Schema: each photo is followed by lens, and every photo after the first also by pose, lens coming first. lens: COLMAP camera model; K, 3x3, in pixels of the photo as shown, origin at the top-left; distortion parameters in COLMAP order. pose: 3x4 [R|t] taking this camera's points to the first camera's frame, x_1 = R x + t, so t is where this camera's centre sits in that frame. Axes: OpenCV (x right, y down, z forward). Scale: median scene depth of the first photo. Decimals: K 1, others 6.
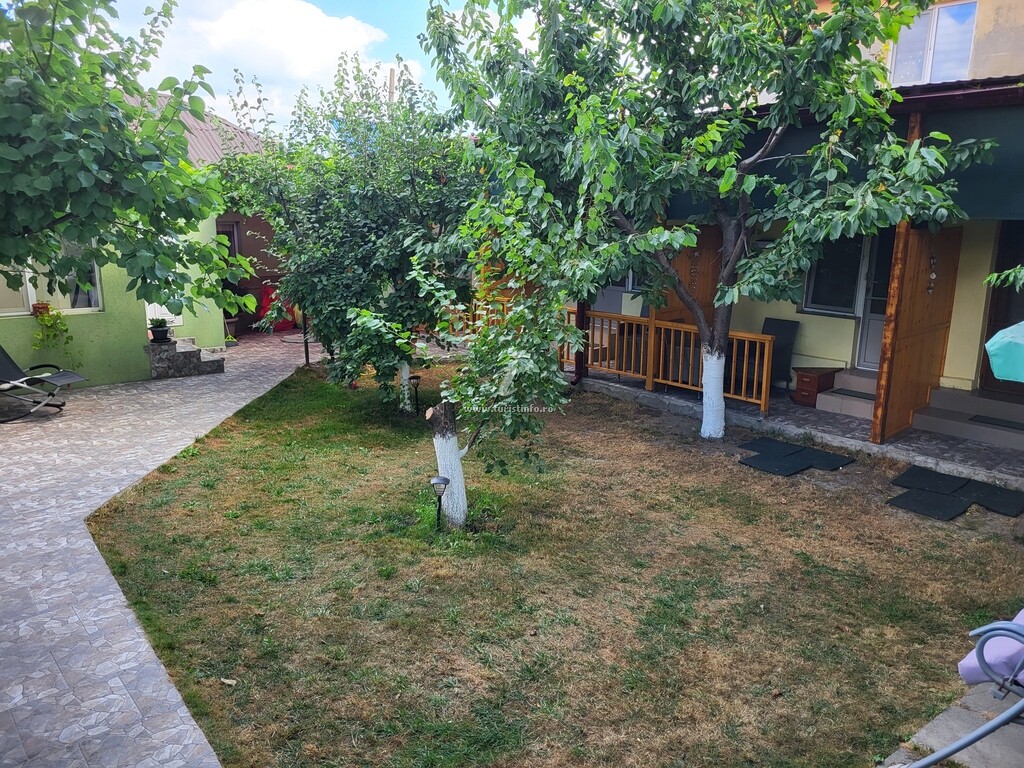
lens RADIAL K [[781.1, 0, 511.9], [0, 781.1, 385.2], [0, 0, 1]] dist [0.000816, 0.001084]
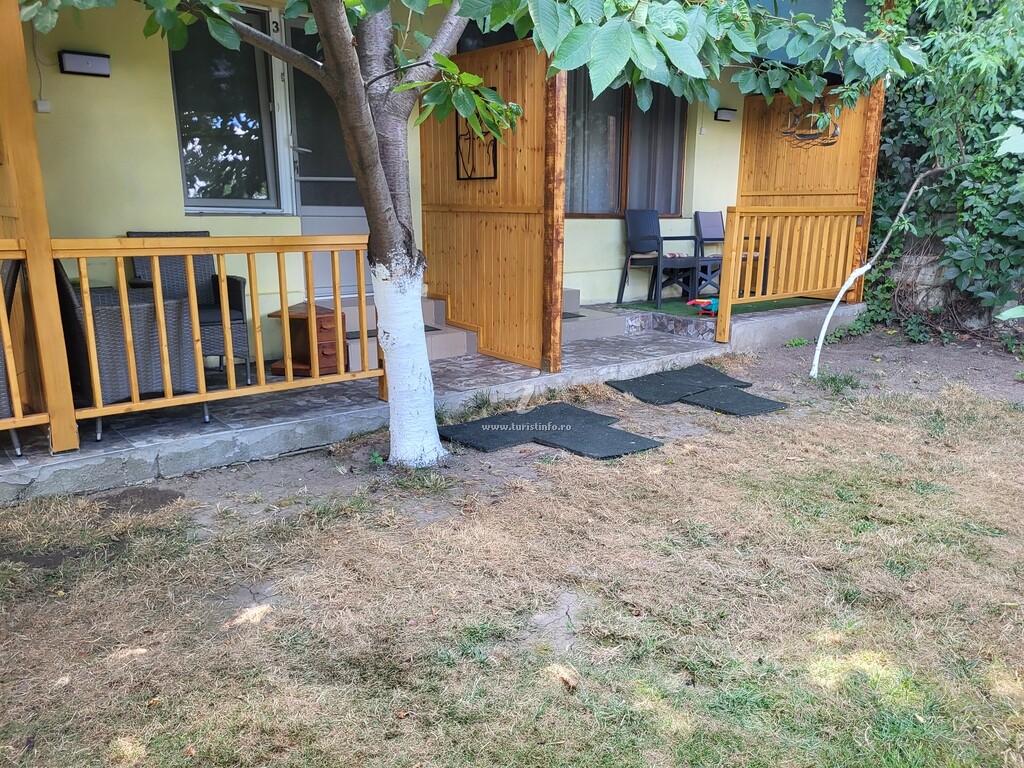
lens RADIAL K [[781.1, 0, 512.9], [0, 781.1, 386.7], [0, 0, 1]] dist [0.000816, 0.001084]
pose [[0.012440, -0.229731, 0.973175, -0.175522], [0.210604, 0.952020, 0.222045, -0.064189], [-0.977492, 0.202193, 0.060225, 0.917331]]
